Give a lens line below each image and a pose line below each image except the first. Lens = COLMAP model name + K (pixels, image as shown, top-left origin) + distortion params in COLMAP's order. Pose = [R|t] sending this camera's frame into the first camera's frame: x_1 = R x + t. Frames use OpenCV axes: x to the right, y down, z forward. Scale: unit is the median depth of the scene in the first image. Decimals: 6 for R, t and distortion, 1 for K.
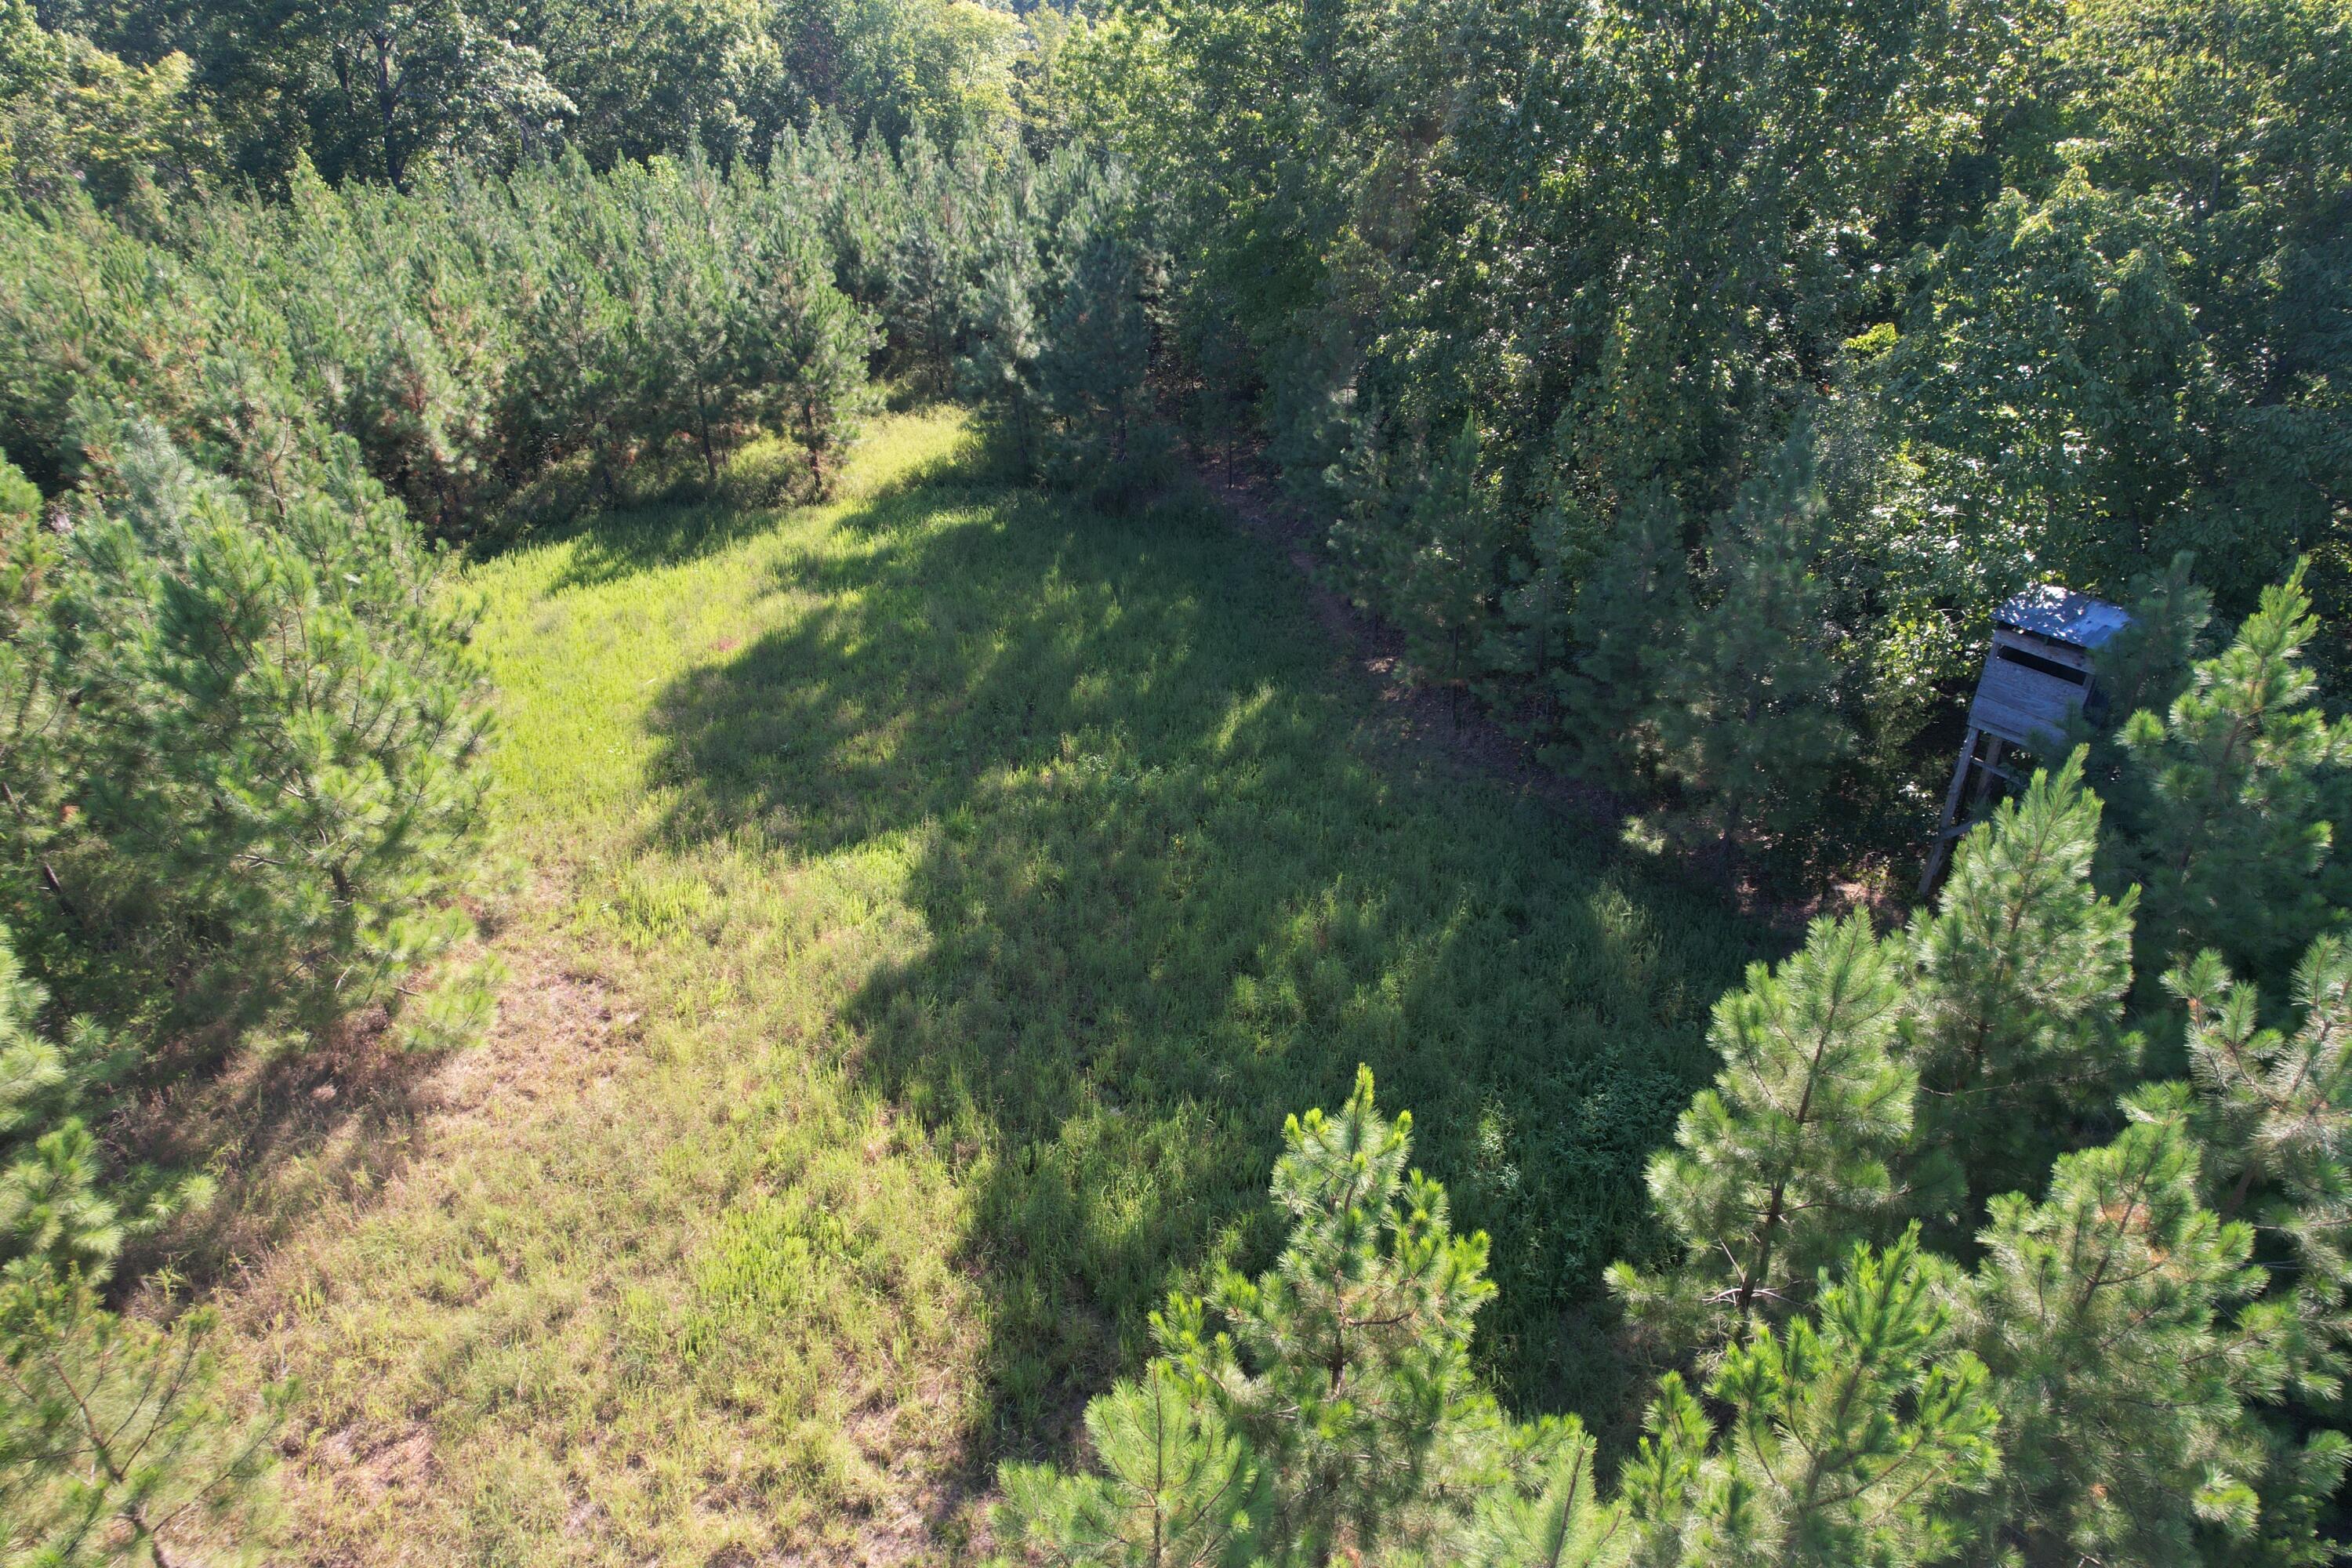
lens RADIAL K [[1535.4, 0, 1173.7], [0, 1535.4, 779.9], [0, 0, 1]] dist [0.001753, 0.004037]
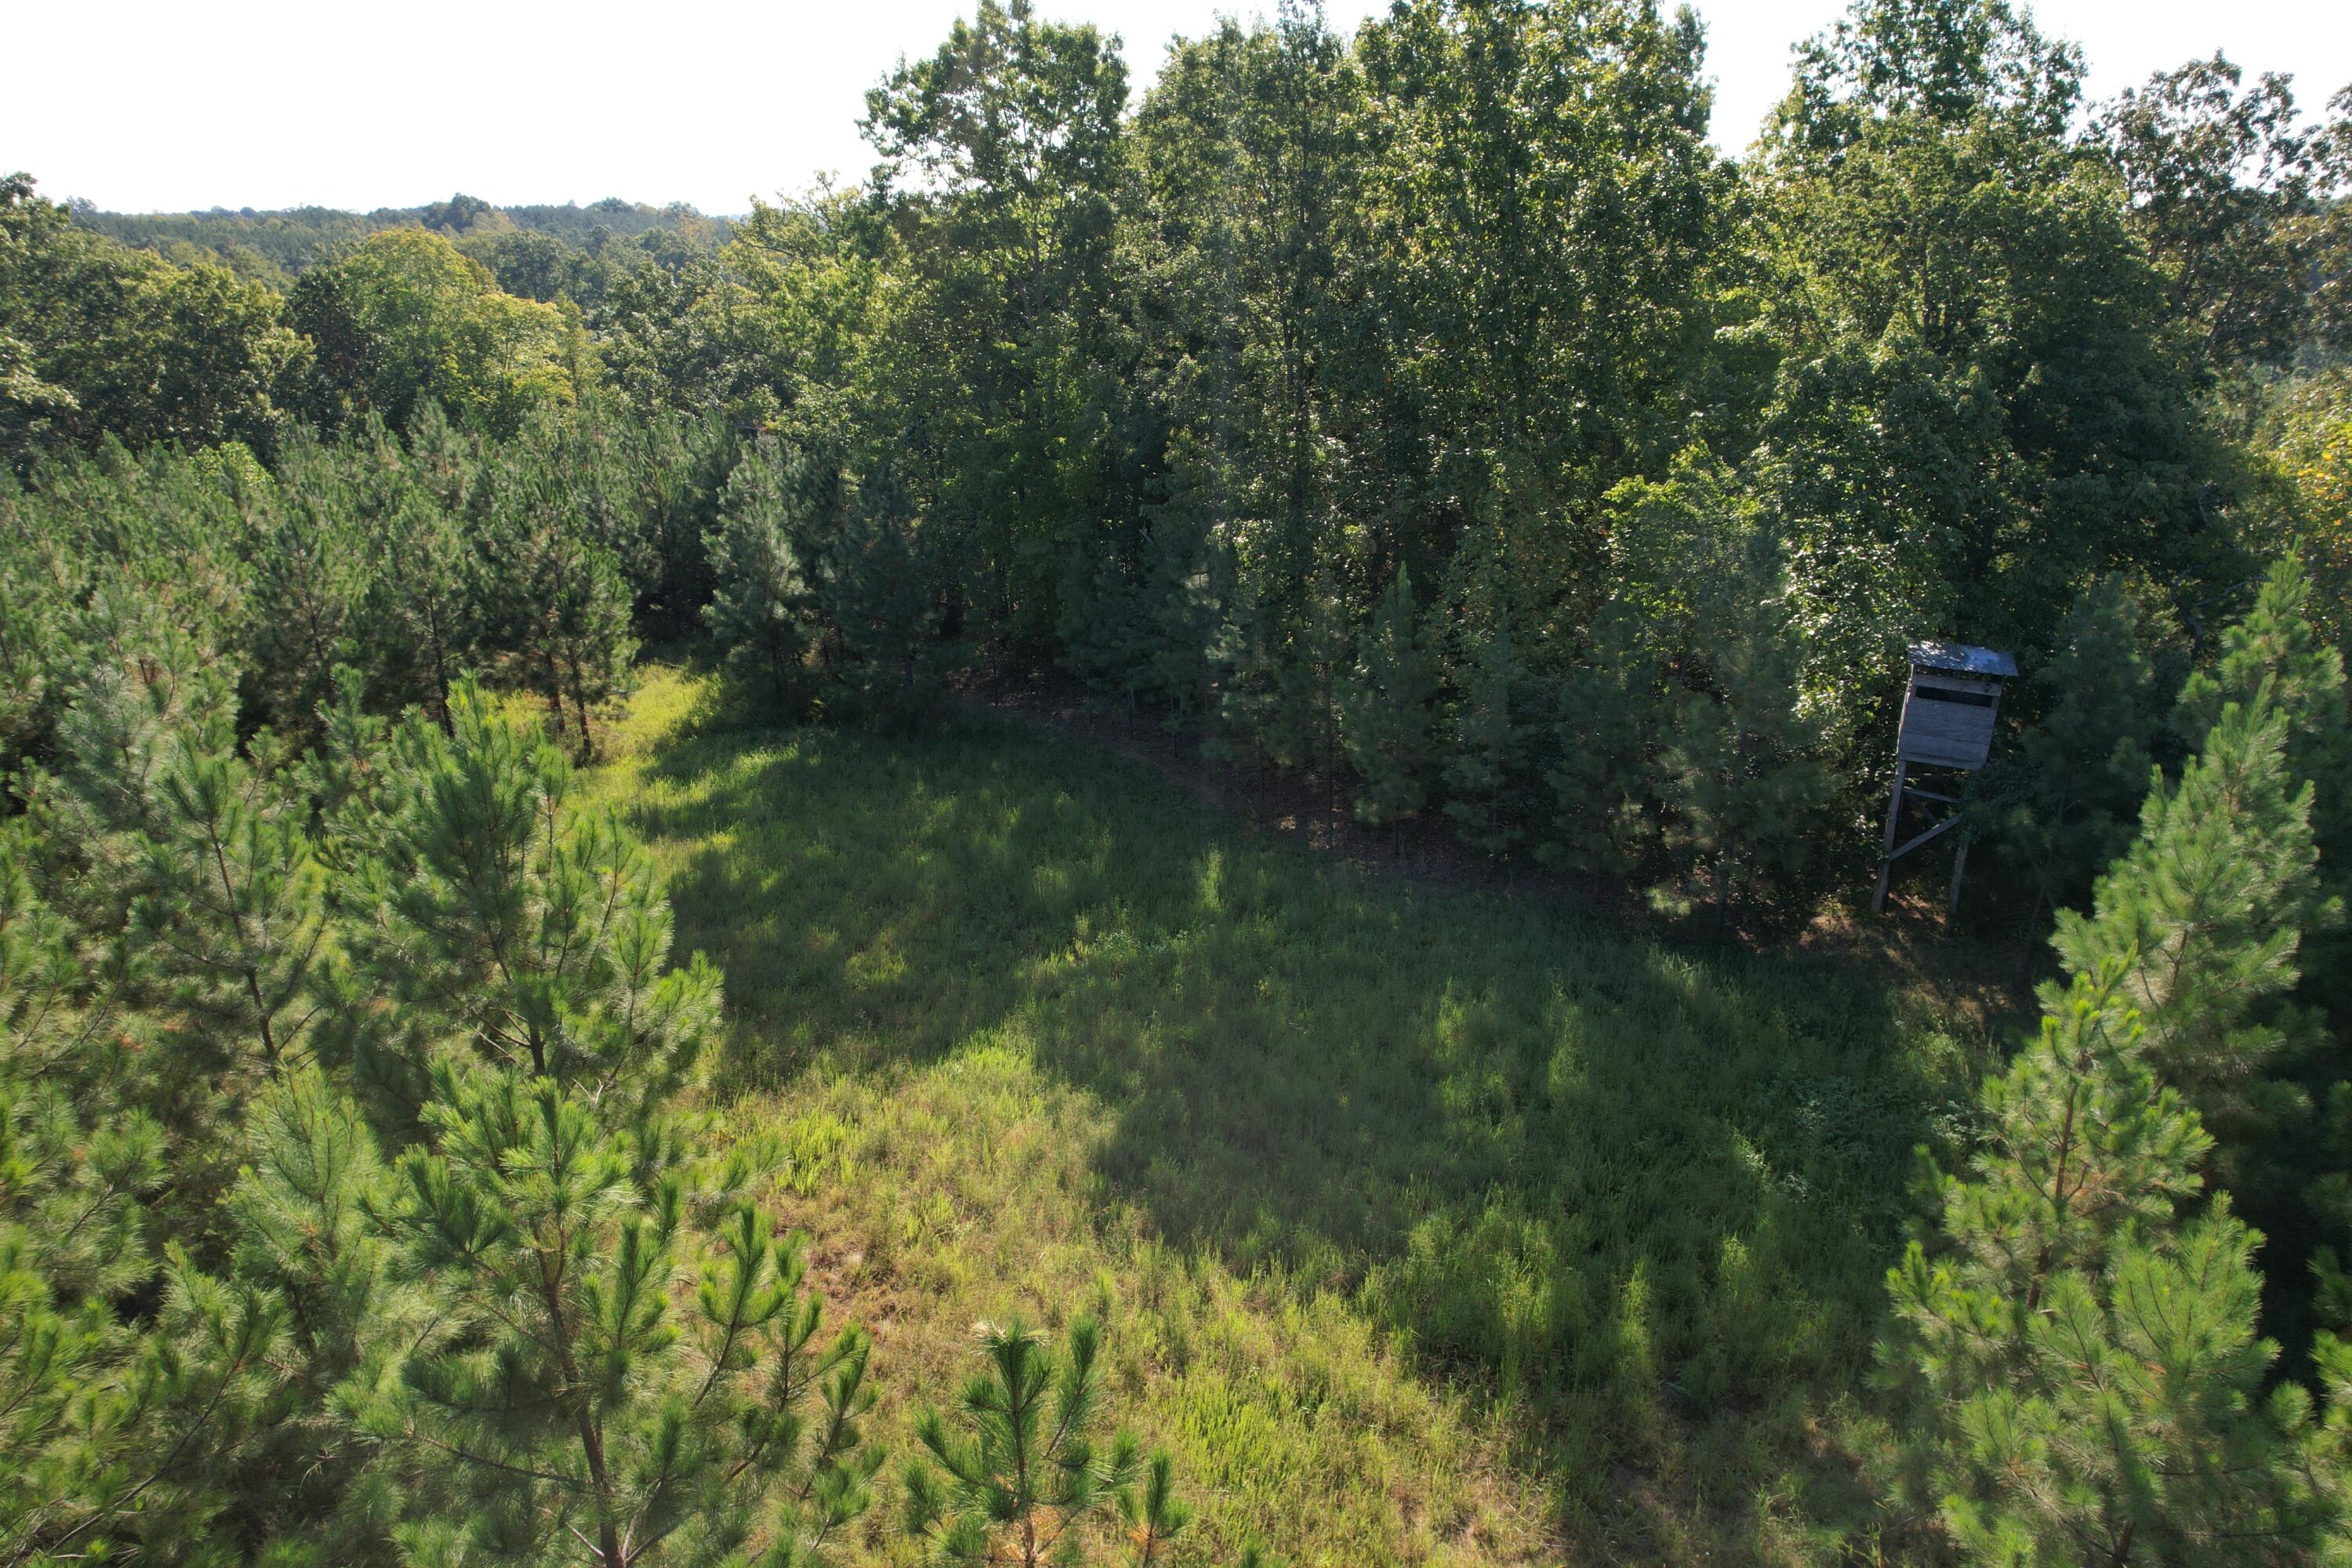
lens RADIAL K [[1535.4, 0, 1176.5], [0, 1535.4, 789.5], [0, 0, 1]] dist [0.001753, 0.004037]
pose [[0.929244, -0.128443, 0.346422, -0.249683], [0.185698, 0.972956, -0.137375, 0.027720], [-0.319409, 0.191985, 0.927965, 0.044071]]
